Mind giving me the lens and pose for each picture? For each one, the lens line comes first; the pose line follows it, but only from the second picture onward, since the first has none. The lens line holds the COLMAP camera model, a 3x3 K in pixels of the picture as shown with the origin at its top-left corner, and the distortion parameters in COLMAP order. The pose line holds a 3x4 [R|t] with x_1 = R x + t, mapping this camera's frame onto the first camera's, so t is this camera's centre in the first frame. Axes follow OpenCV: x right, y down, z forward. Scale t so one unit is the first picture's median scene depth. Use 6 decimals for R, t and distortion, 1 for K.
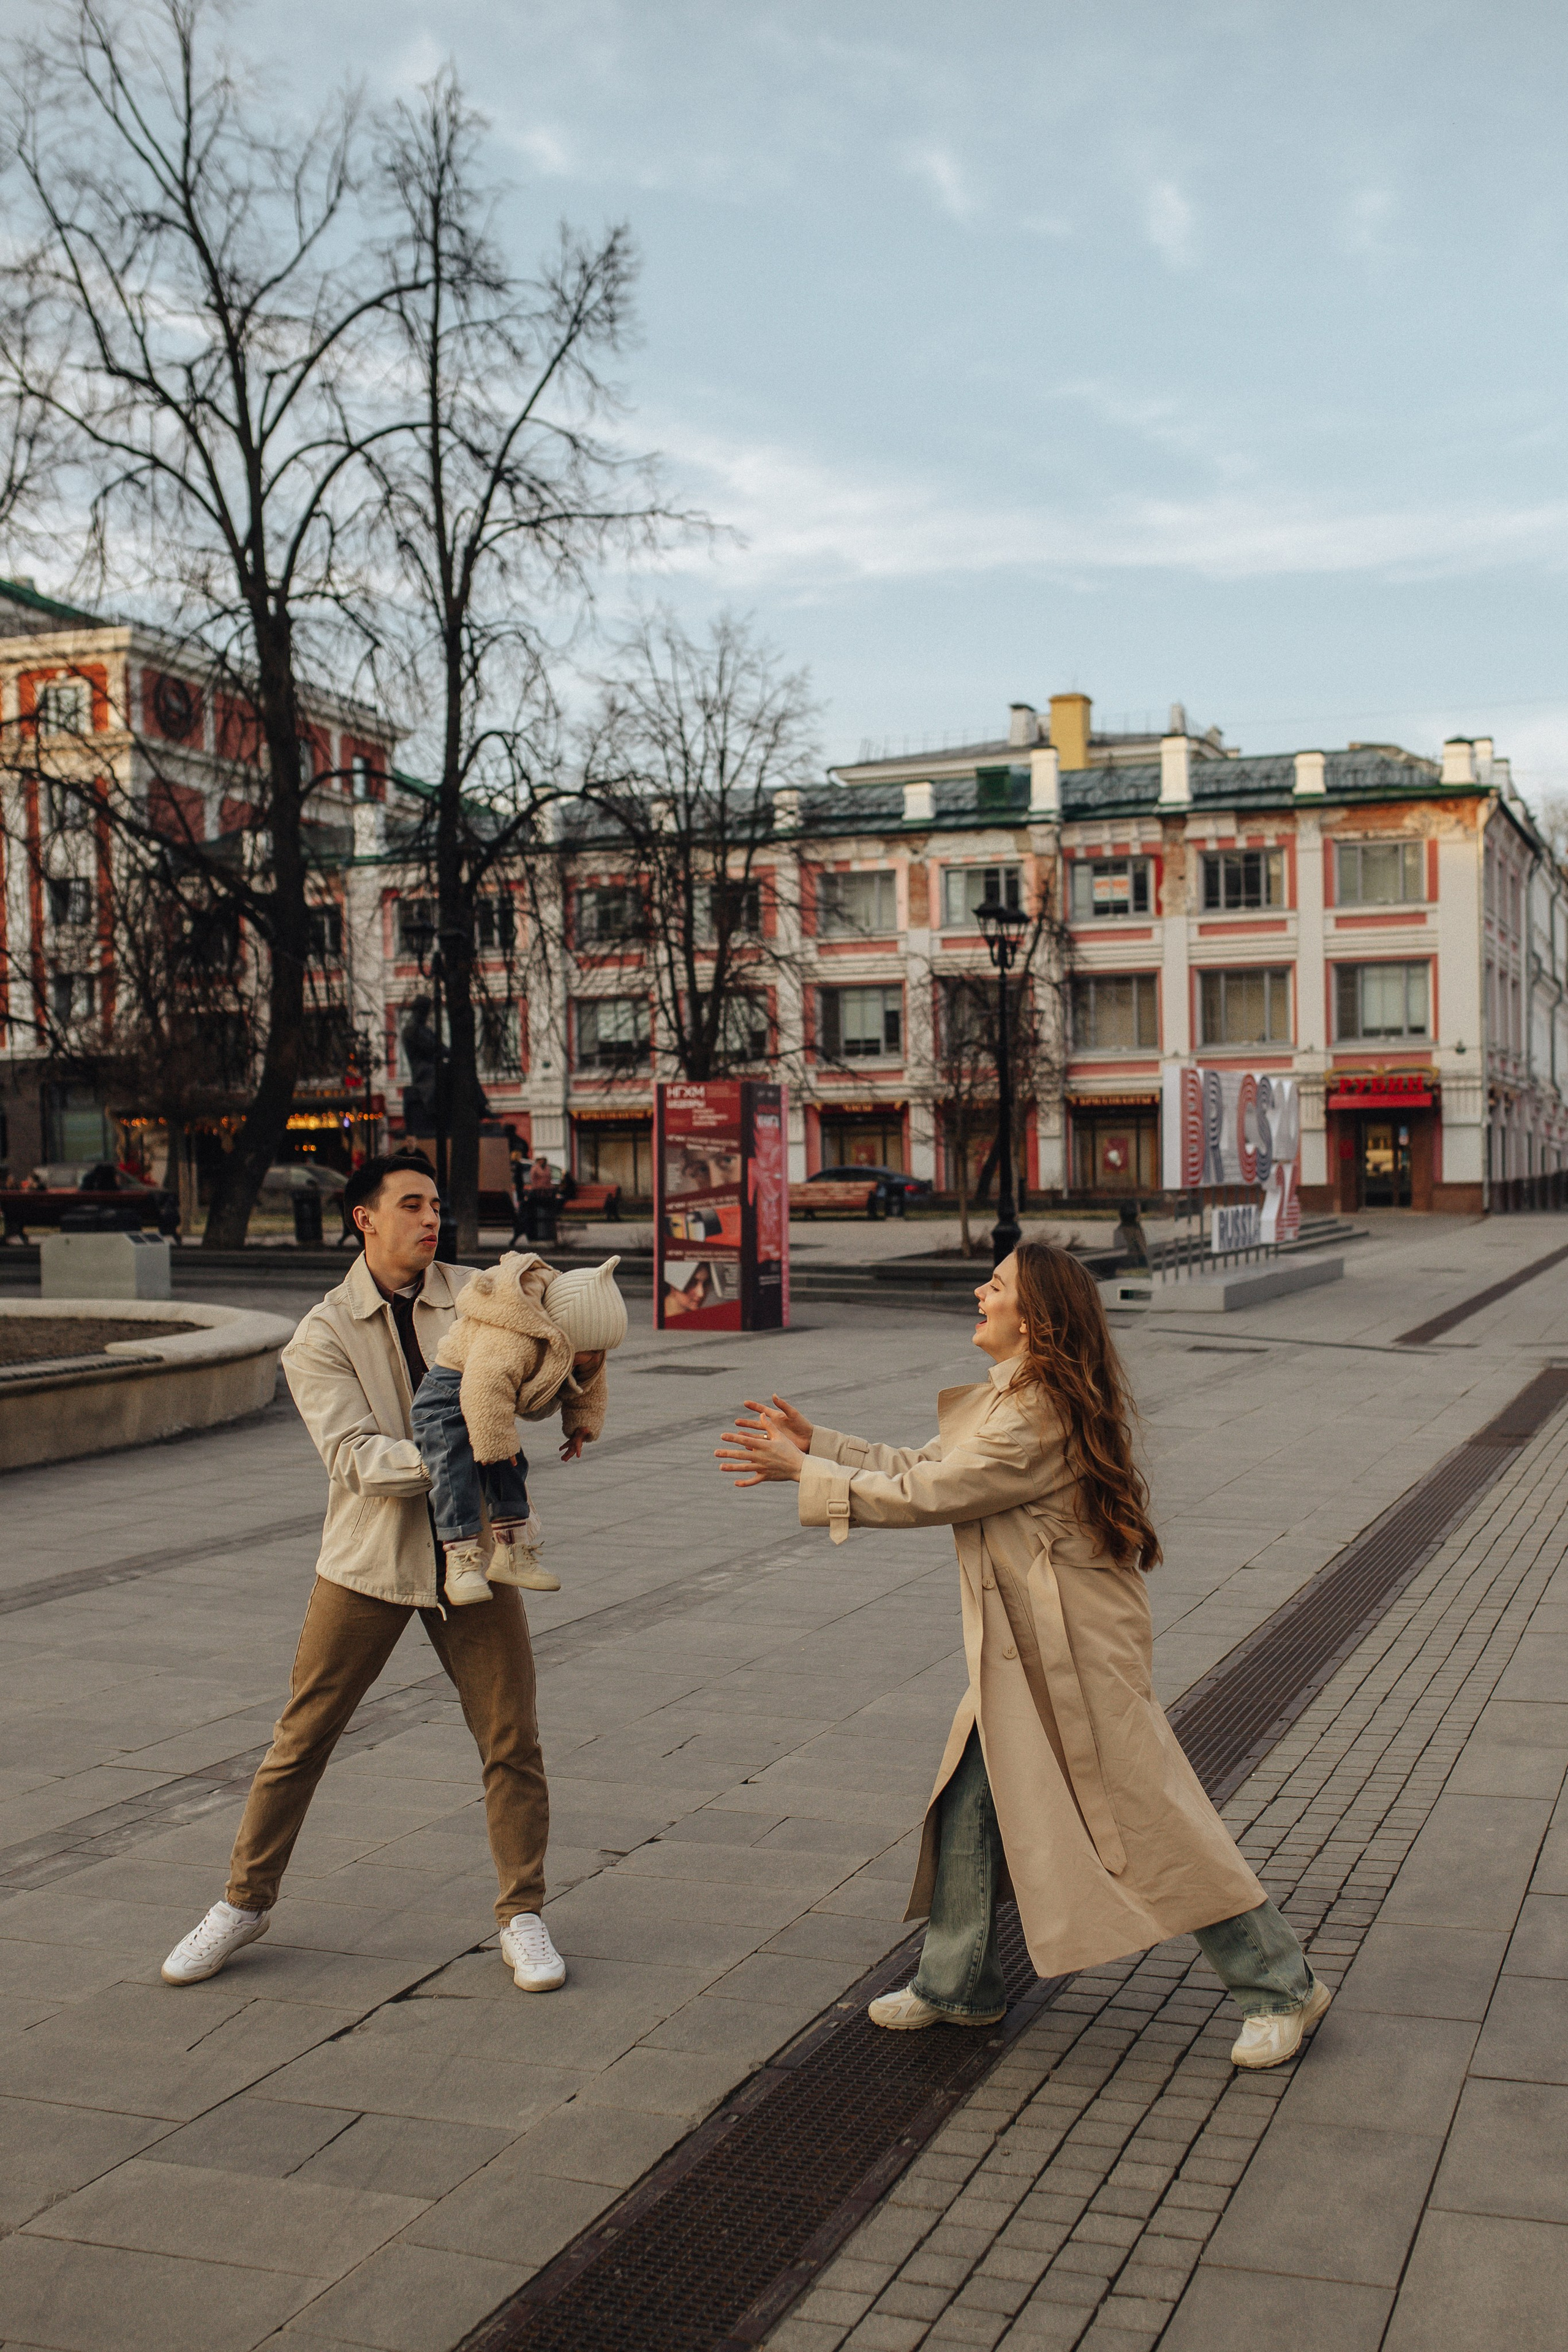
lens RADIAL K [[2427.3, 0, 832.6], [0, 2427.3, 1229.8], [0, 0, 1]] dist [-0.001360, 0.129073]
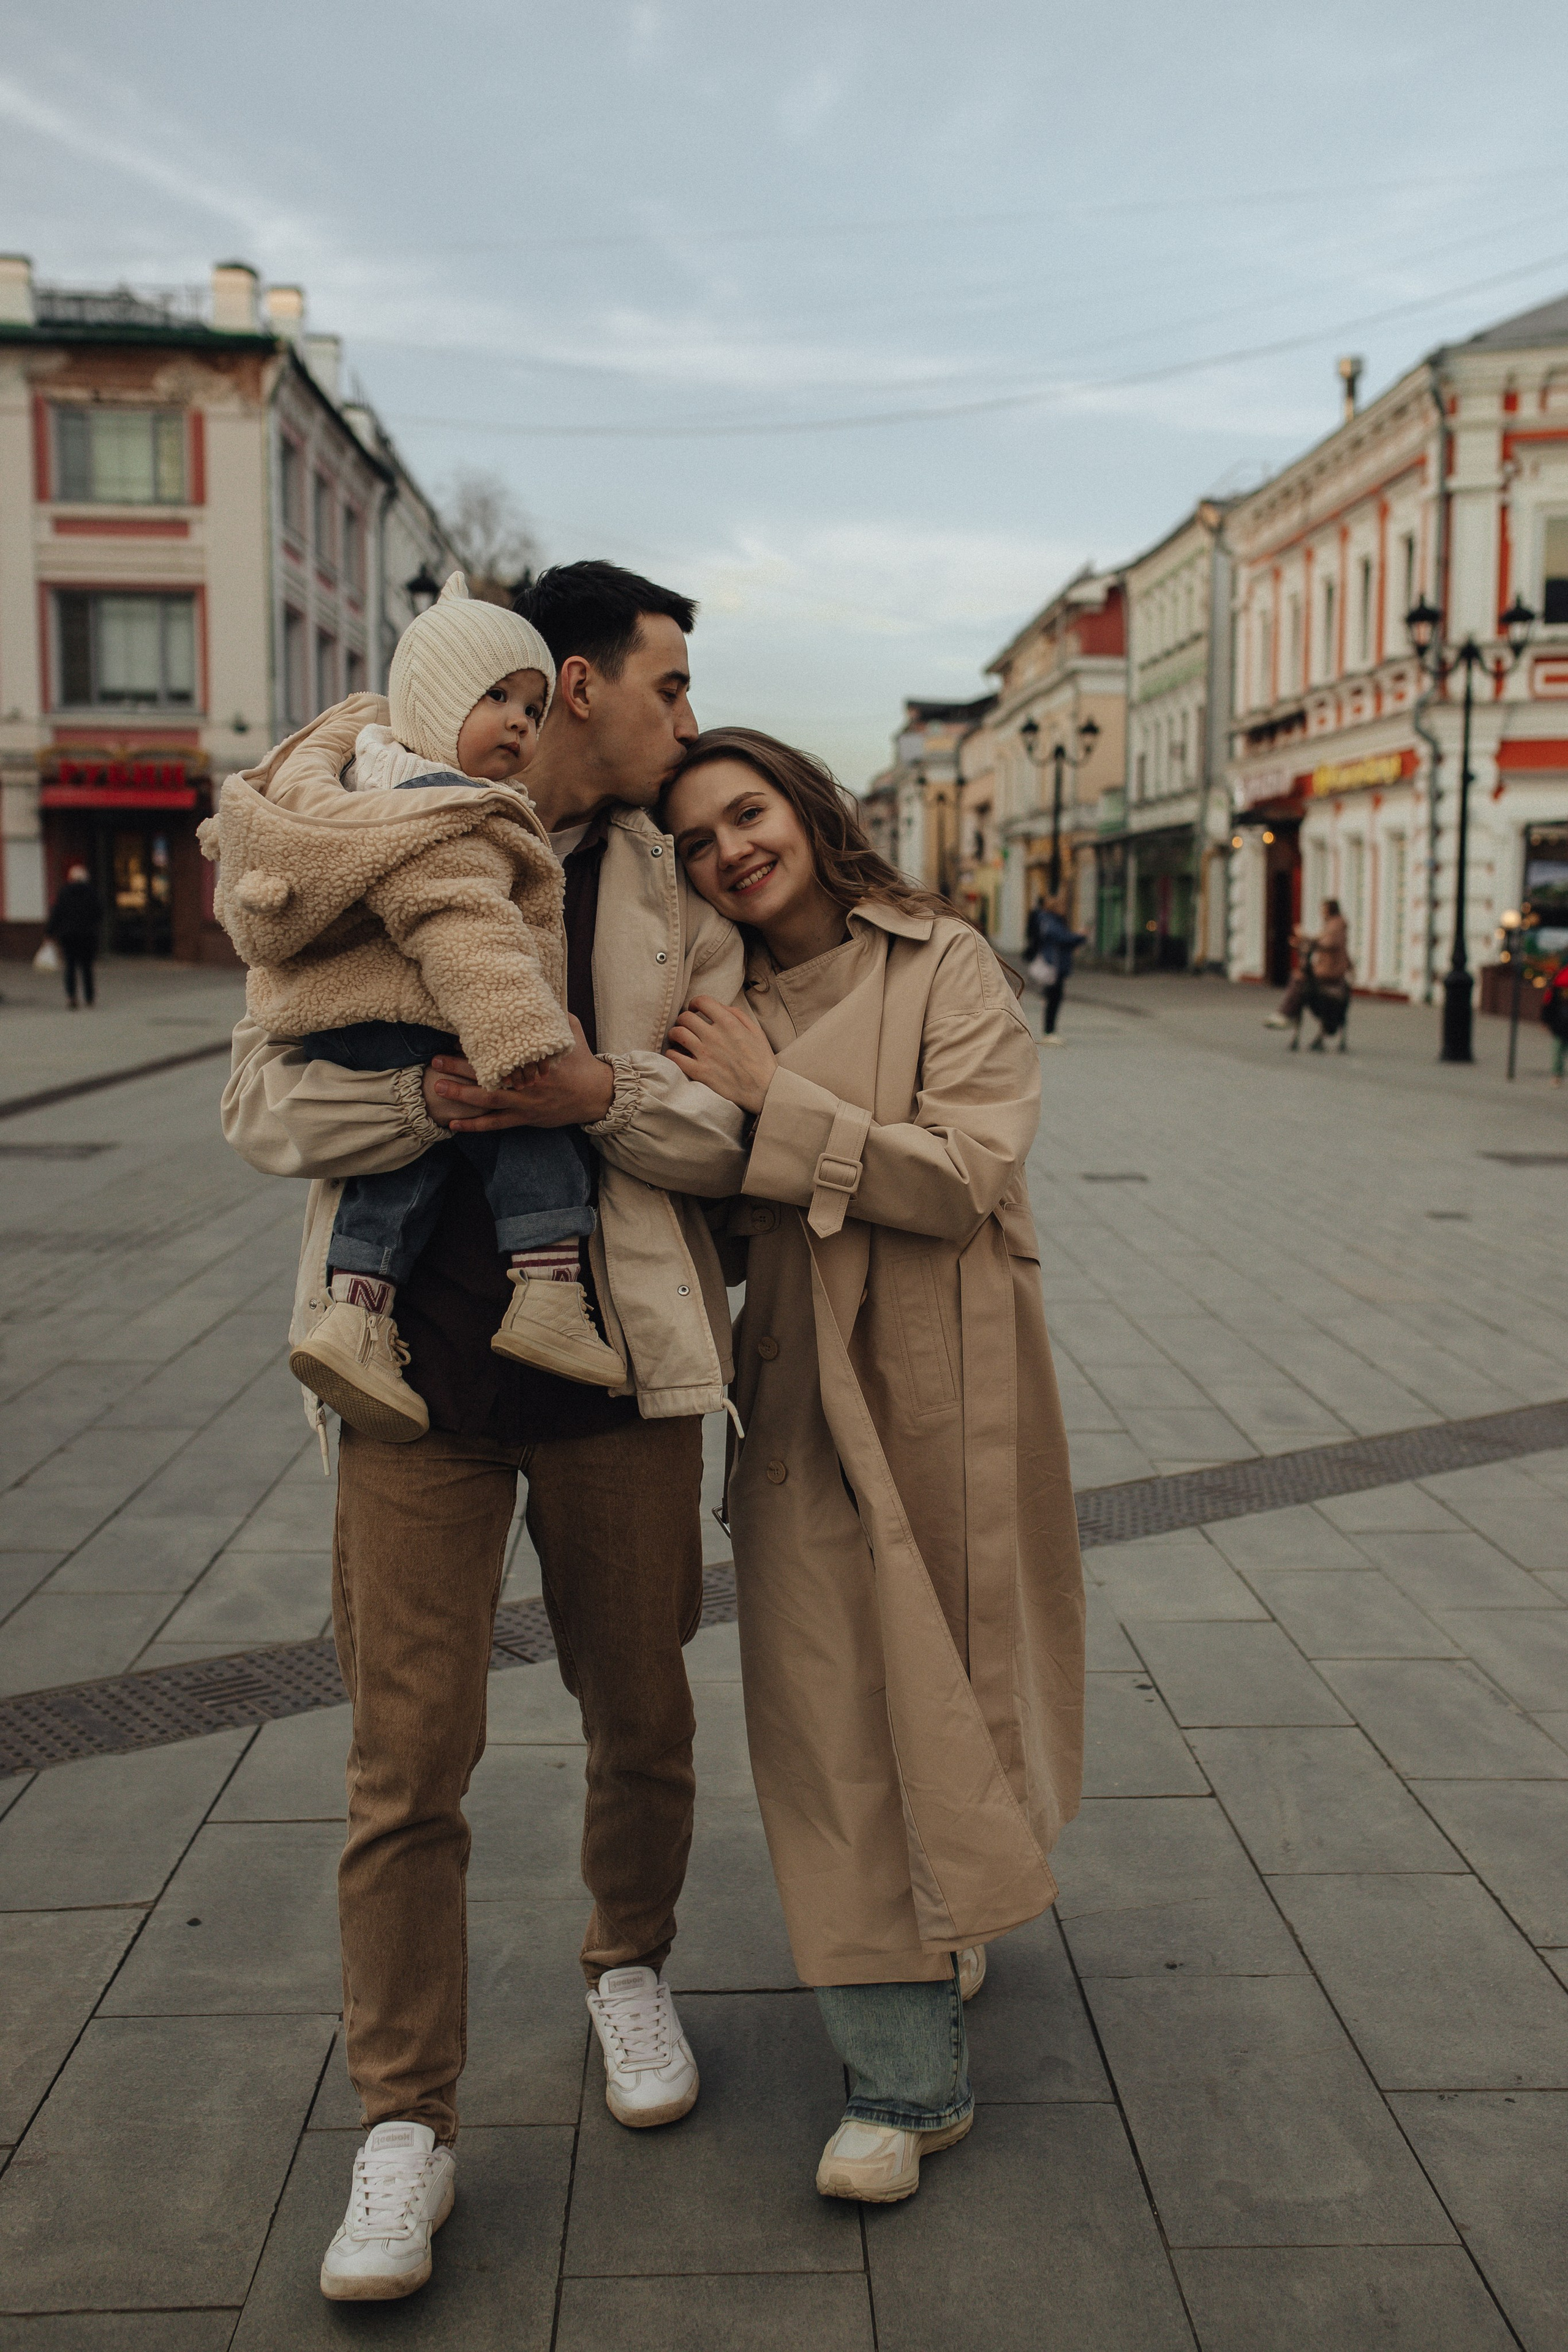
lens RADIAL K [[2333.0, 0, 815.8], [0, 2333.0, 1122.5], [0, 0, 1]] dist [0.008632, 0.106527]
pose [[0.921318, -0.011396, 0.388642, 0.147945], [-0.012202, 0.998231, 0.058197, -0.003176], [-0.388617, -0.058360, 0.919549, 0.317980]]
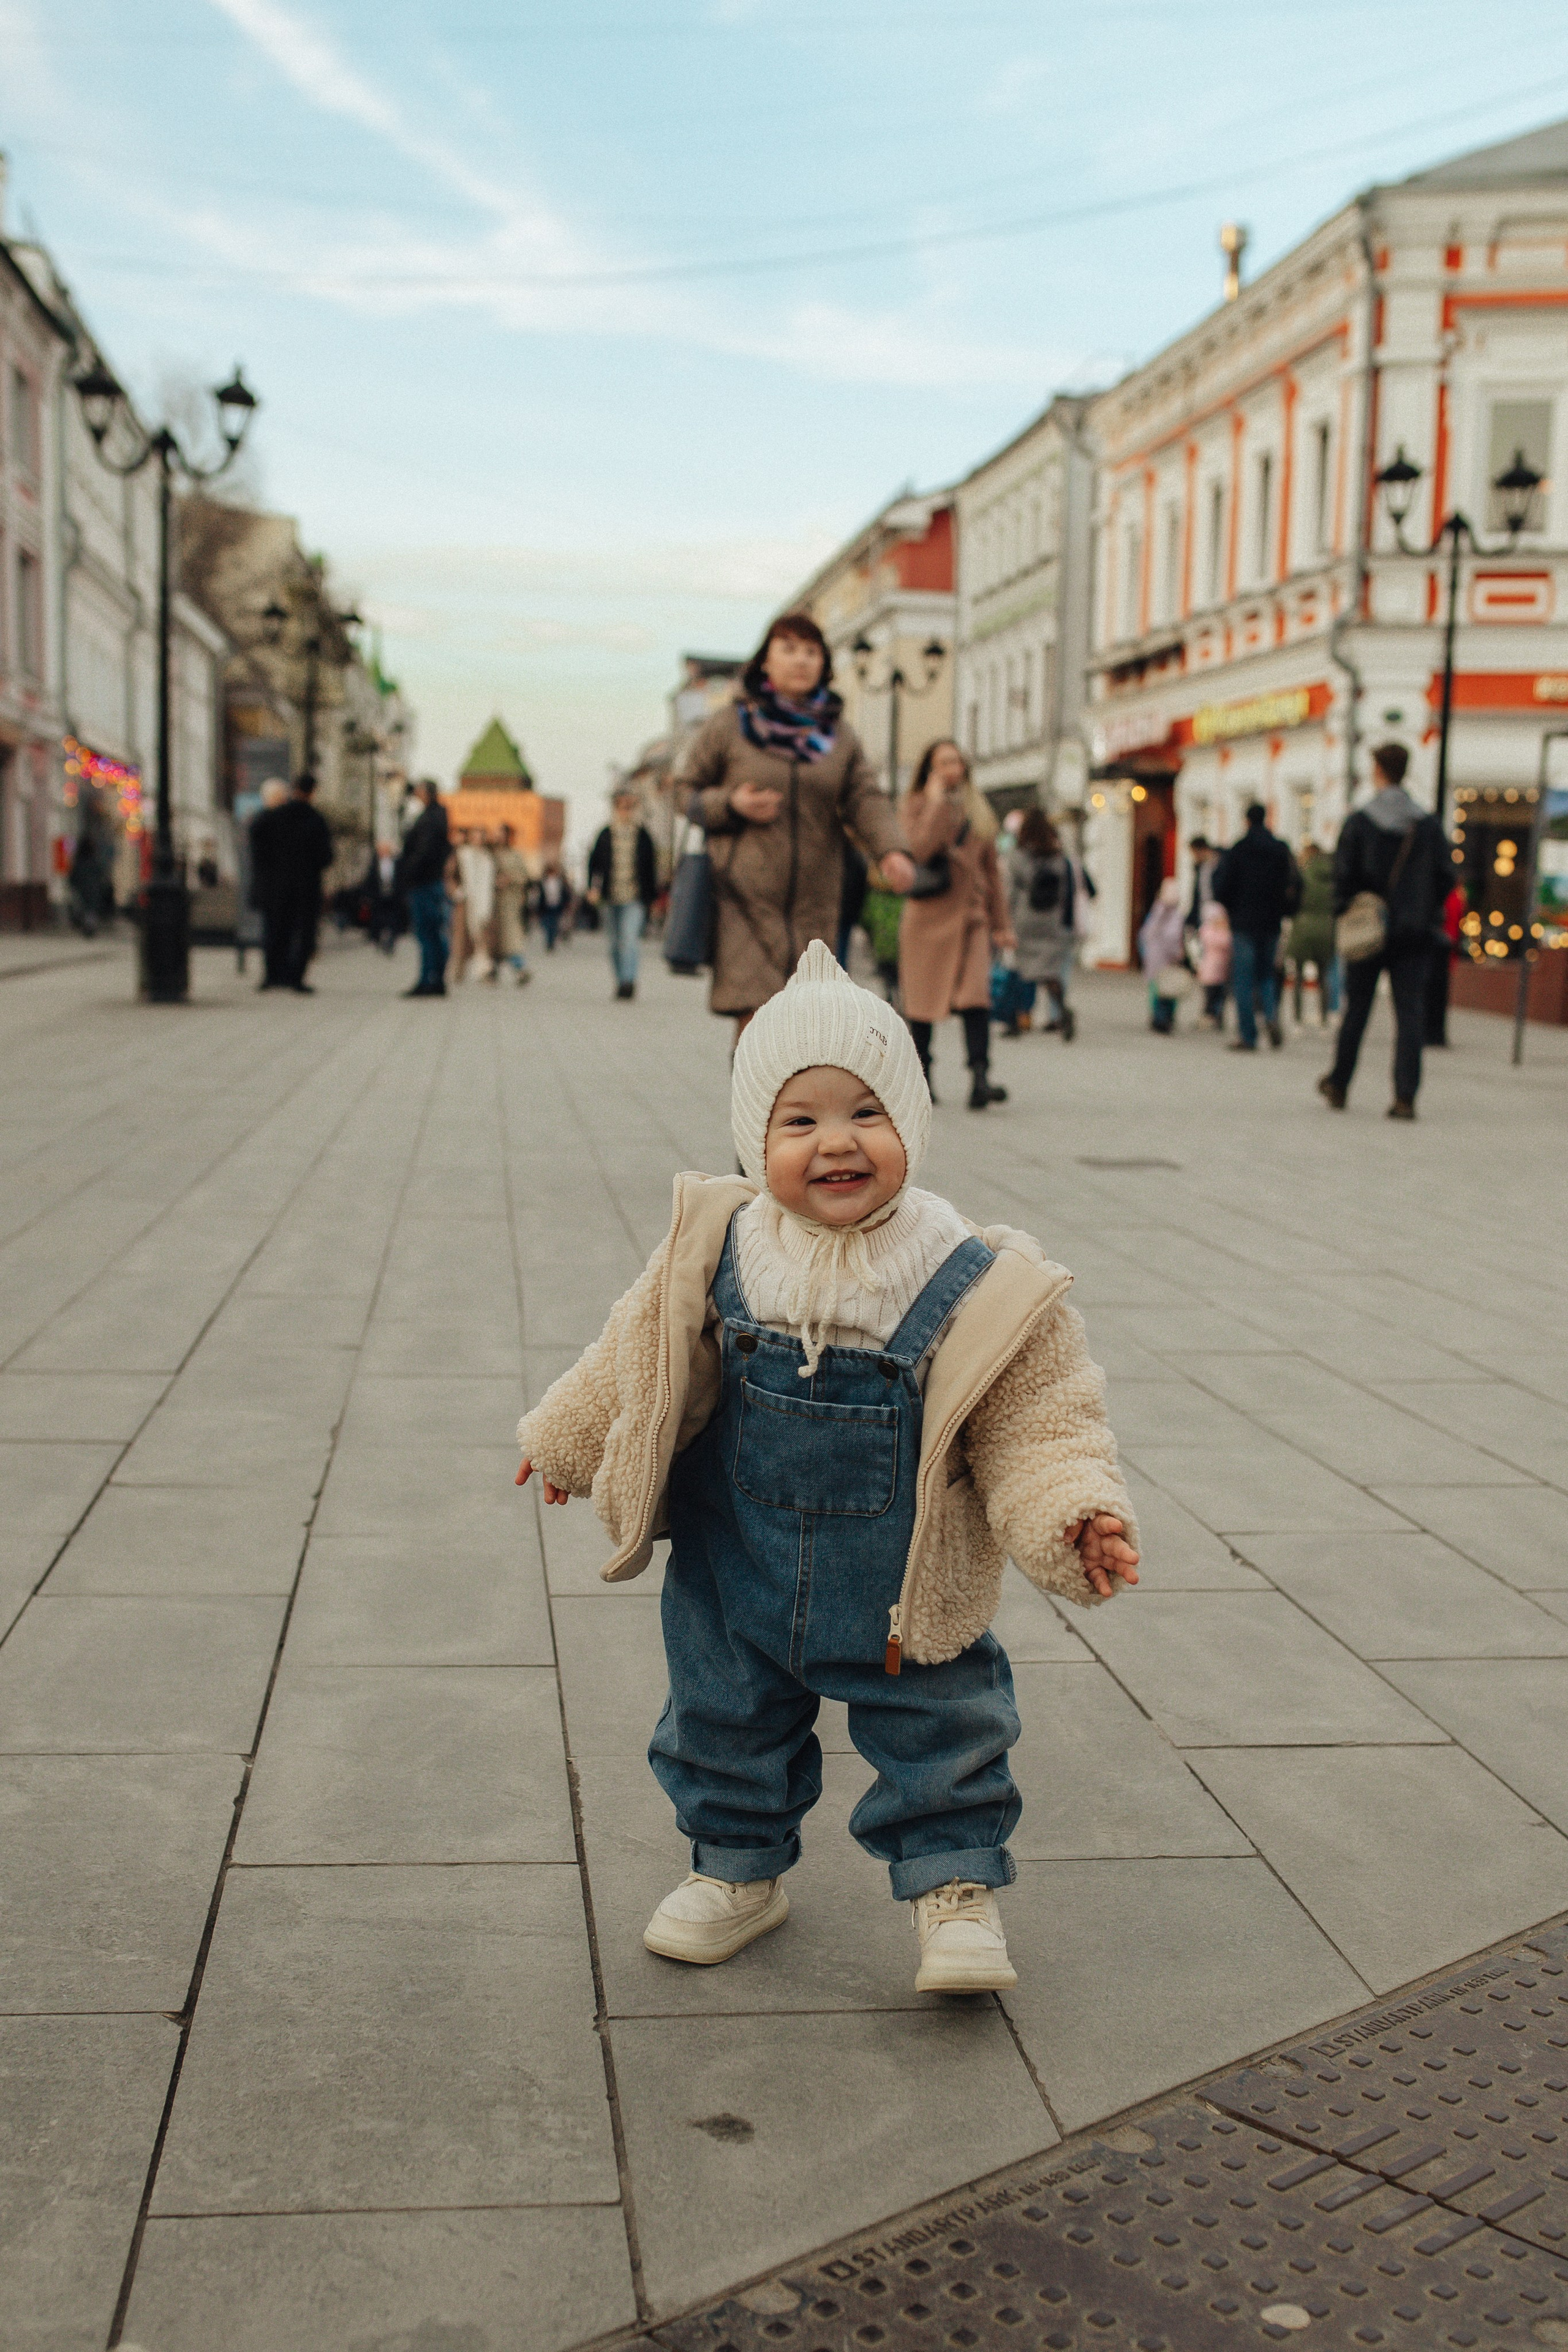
lens RADIAL K [[2579.7, 0, 789.0], [0, 2579.7, 1317.7], [0, 0, 1]] dist [-0.029554, 0.012301]
pose [[0.884919, -0.032808, 0.464587, 0.162903], [-0.027534, 0.992086, 0.122504, 0.003824], [-0.464930, -0.121199, 0.877013, 0.368571]]
